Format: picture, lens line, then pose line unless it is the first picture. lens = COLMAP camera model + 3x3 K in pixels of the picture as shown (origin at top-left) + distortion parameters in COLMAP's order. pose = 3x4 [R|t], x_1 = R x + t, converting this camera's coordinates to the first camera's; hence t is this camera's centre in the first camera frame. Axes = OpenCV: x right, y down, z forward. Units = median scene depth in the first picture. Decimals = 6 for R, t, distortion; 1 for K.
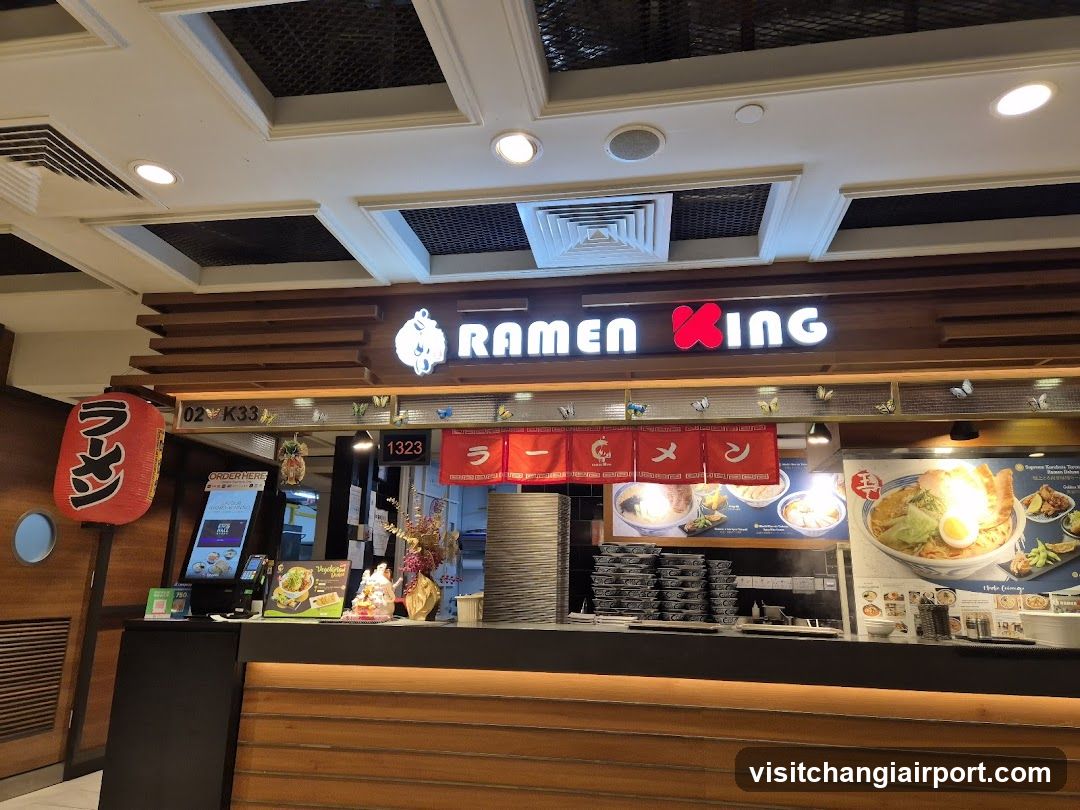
lens RADIAL K [[703.4, 0, 540.0], [0, 703.4, 405.0], [0, 0, 1]] dist [0.019111, -0.003743]
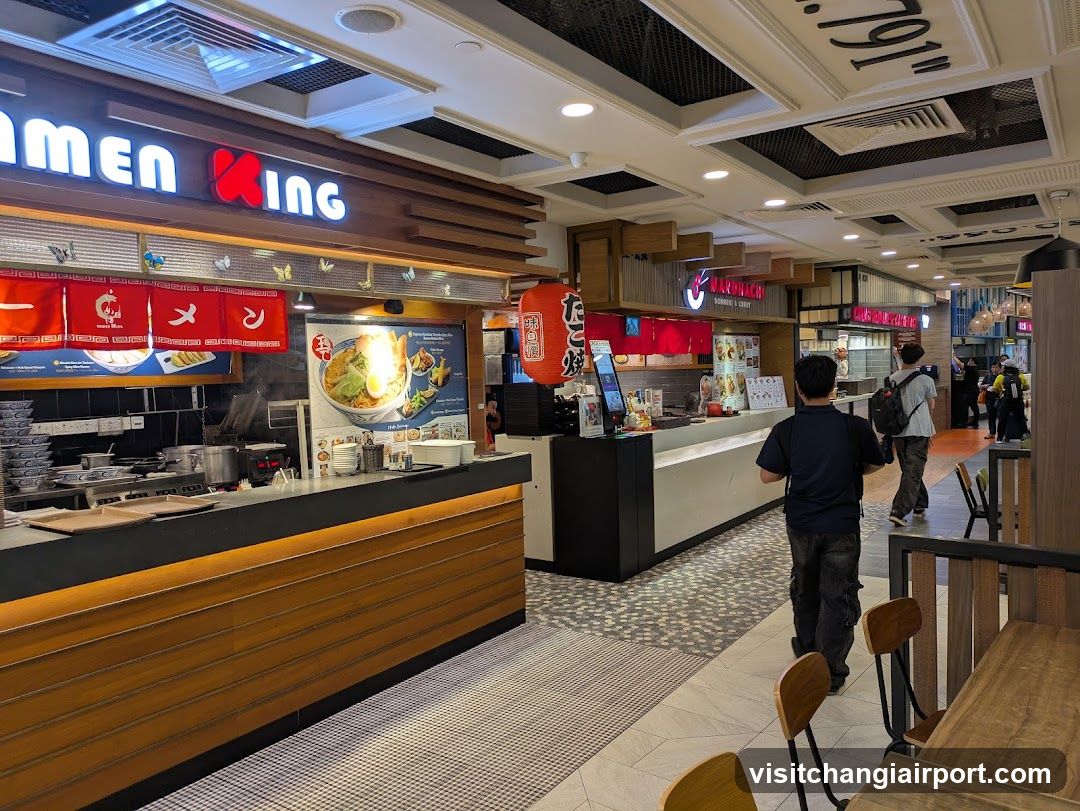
lens RADIAL K [[767.3, 0, 540.0], [0, 767.3, 405.5], [0, 0, 1]] dist [0.001022, -0.000489]
pose [[0.419863, -0.075811, 0.904416, -0.509186], [-0.179341, 0.969926, 0.164559, -0.059443], [-0.889692, -0.231291, 0.393640, 0.209875]]
